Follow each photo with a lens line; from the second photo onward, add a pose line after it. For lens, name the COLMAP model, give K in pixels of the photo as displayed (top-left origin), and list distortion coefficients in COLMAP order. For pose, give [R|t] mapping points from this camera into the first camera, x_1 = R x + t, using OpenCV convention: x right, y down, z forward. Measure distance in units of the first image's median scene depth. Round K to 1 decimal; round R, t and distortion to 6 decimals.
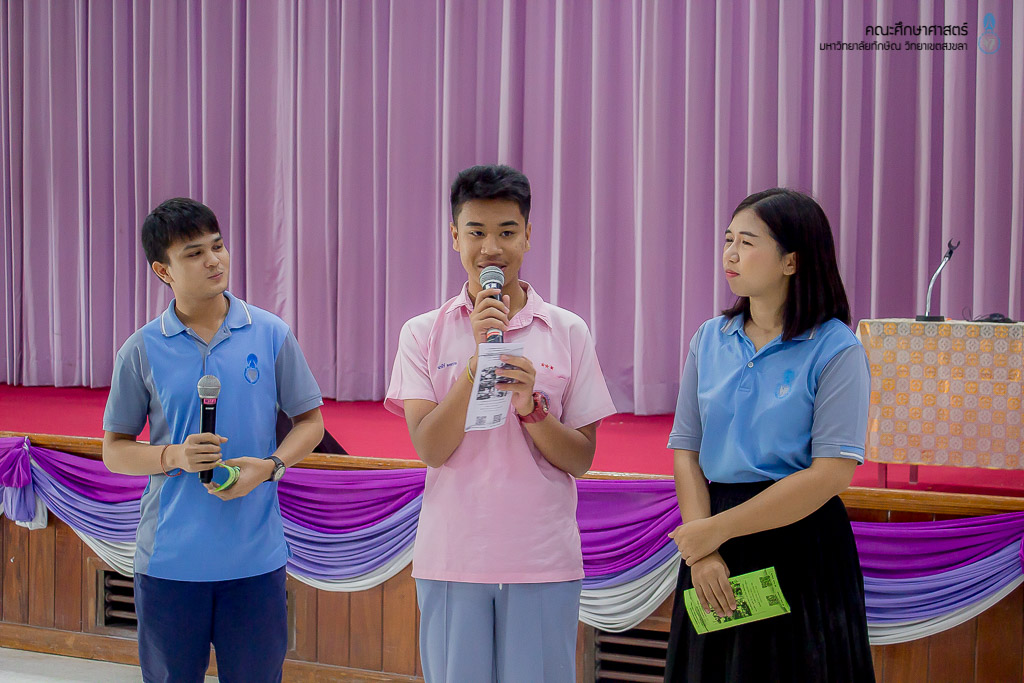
lens RADIAL K [[1753.6, 0, 517.2], [0, 1753.6, 345.4], [0, 0, 1]] dist [-0.002617, 0.000000]
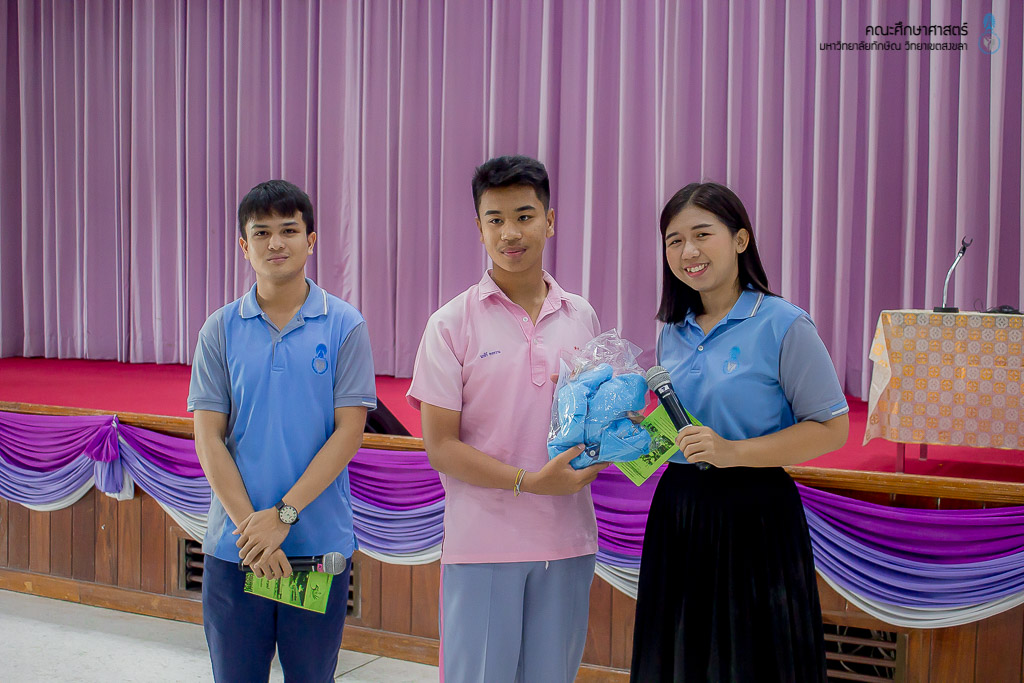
lens RADIAL K [[1383.3, 0, 506.0], [0, 1383.3, 342.6], [0, 0, 1]] dist [-0.051793, 0.000000]
pose [[0.999798, 0.004183, -0.019655, -0.020221], [-0.003962, 0.999929, 0.011250, -0.003633], [0.019701, -0.011170, 0.999744, 0.148564]]
